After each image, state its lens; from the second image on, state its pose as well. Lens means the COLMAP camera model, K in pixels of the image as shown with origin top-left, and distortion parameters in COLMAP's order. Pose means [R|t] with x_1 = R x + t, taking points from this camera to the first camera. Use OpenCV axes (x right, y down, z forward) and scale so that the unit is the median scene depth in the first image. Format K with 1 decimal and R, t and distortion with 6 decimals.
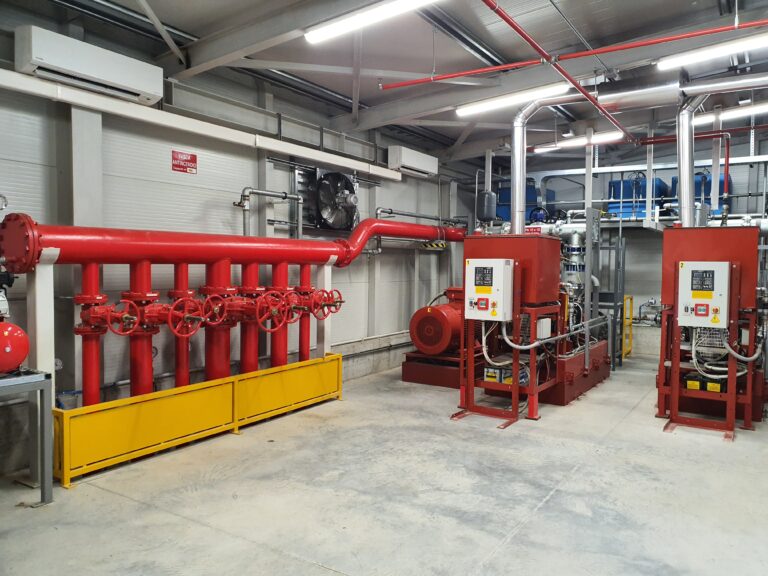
lens RADIAL K [[584.9, 0, 398.0], [0, 584.9, 289.3], [0, 0, 1]] dist [0.083261, -0.155083]
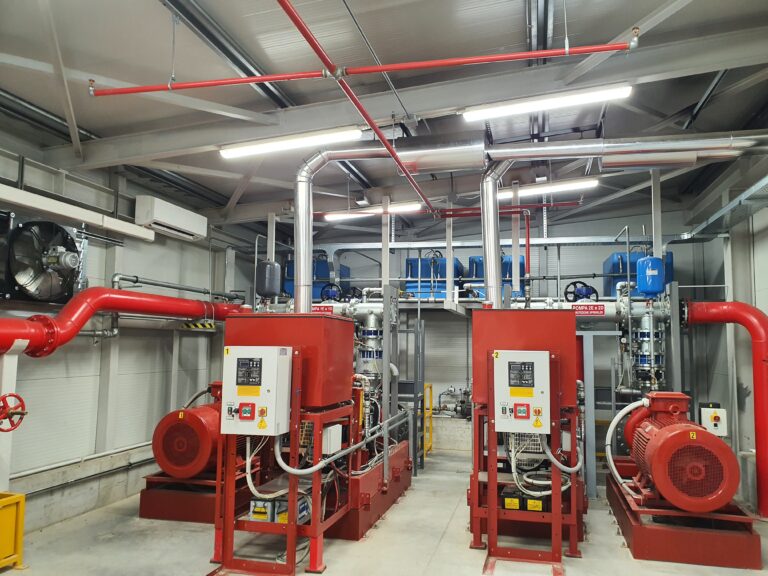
lens RADIAL K [[597.6, 0, 397.4], [0, 597.6, 294.0], [0, 0, 1]] dist [0.012528, 0.005990]
pose [[0.944577, 0.029026, 0.327006, 0.066481], [0.012724, 0.992098, -0.124816, -0.019367], [-0.328045, 0.122060, 0.936743, 0.219808]]
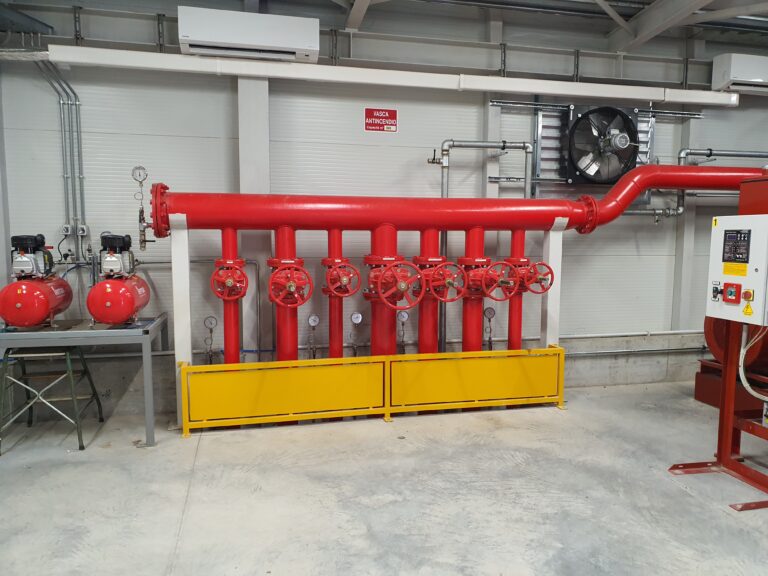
lens RADIAL K [[597.6, 0, 397.4], [0, 597.6, 294.0], [0, 0, 1]] dist [0.012528, 0.005990]
pose [[0.721914, 0.062226, -0.689179, 0.274871], [-0.027250, 0.997732, 0.061542, -0.001579], [0.691446, -0.025648, 0.721973, 0.291706]]
